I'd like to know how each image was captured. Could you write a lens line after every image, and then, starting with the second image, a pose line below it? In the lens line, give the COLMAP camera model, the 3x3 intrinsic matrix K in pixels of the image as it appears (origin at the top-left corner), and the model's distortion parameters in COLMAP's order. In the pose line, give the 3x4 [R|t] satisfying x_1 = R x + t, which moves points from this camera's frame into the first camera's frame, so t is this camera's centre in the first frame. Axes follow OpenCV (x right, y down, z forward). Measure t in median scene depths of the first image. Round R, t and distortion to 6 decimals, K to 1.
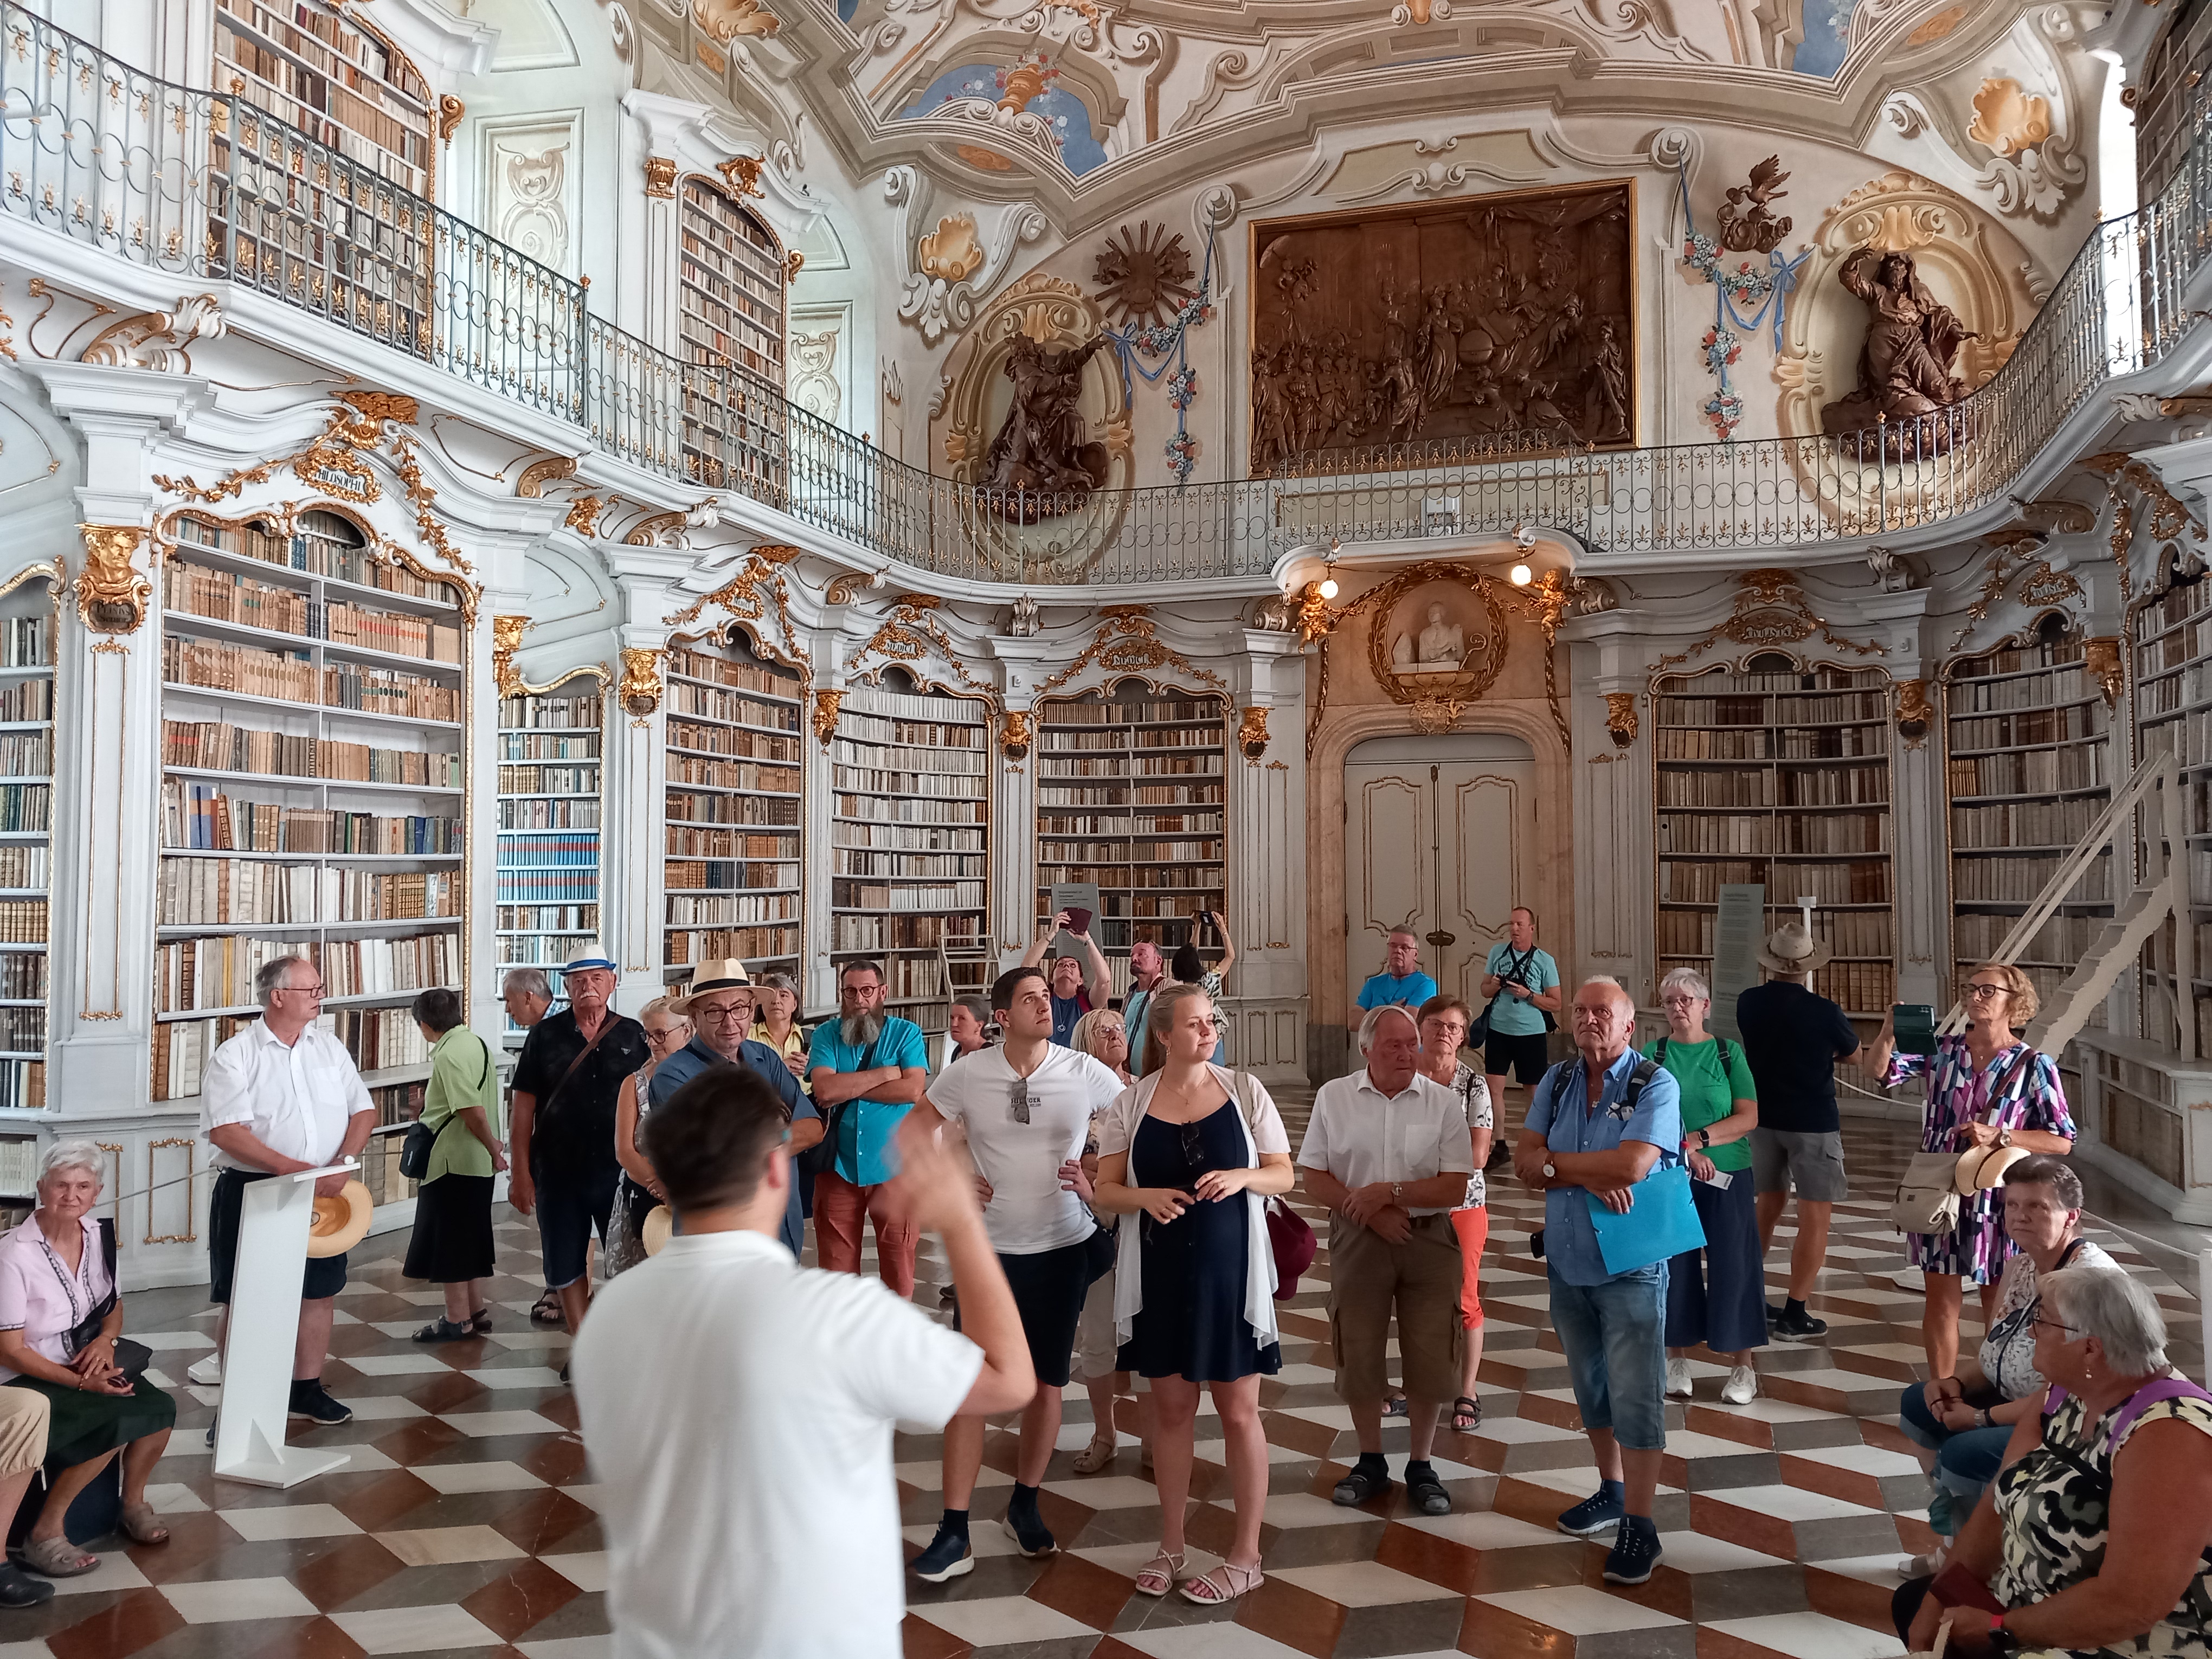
lens RADIAL K [[1747.8, 0, 1121.9], [0, 1747.8, 820.2], [0, 0, 1]] dist [0.019799, -0.032038]
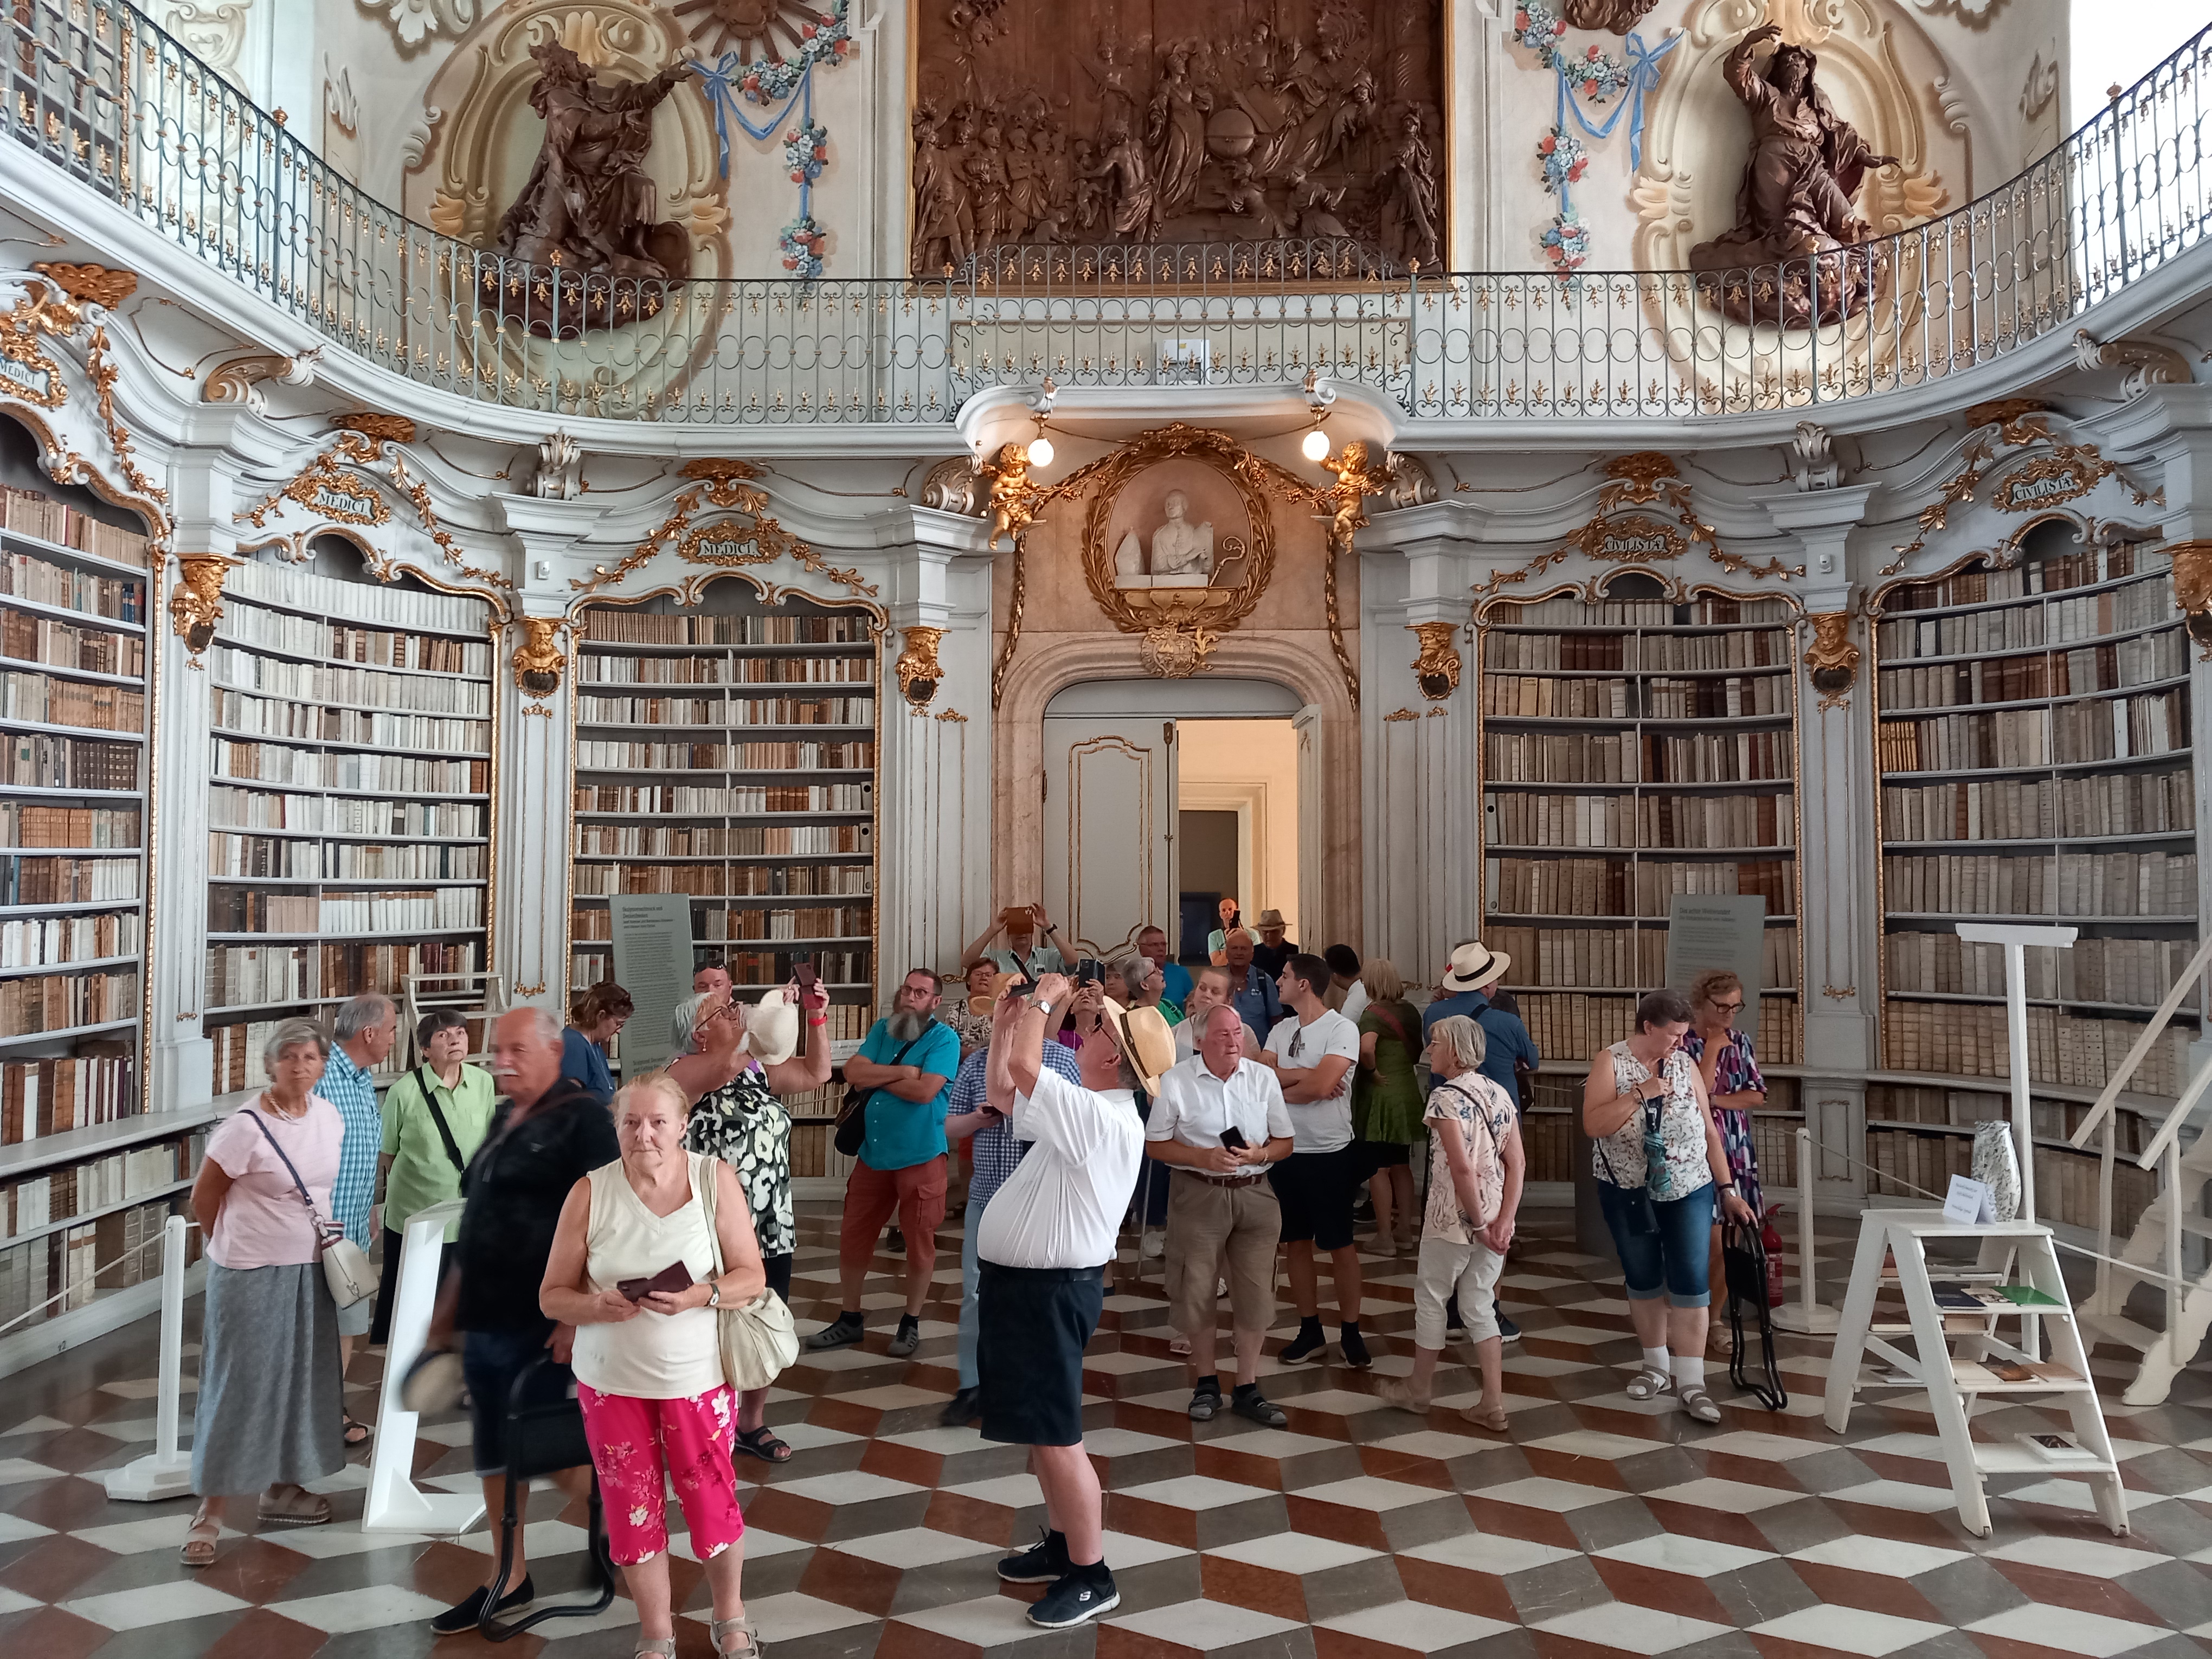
lens RADIAL K [[1747.8, 0, 1123.5], [0, 1747.8, 791.9], [0, 0, 1]] dist [0.019799, -0.032038]
pose [[0.962069, 0.013194, 0.272488, -0.033009], [-0.010071, 0.999867, -0.012854, 0.007389], [-0.272621, 0.009622, 0.962073, 0.364866]]
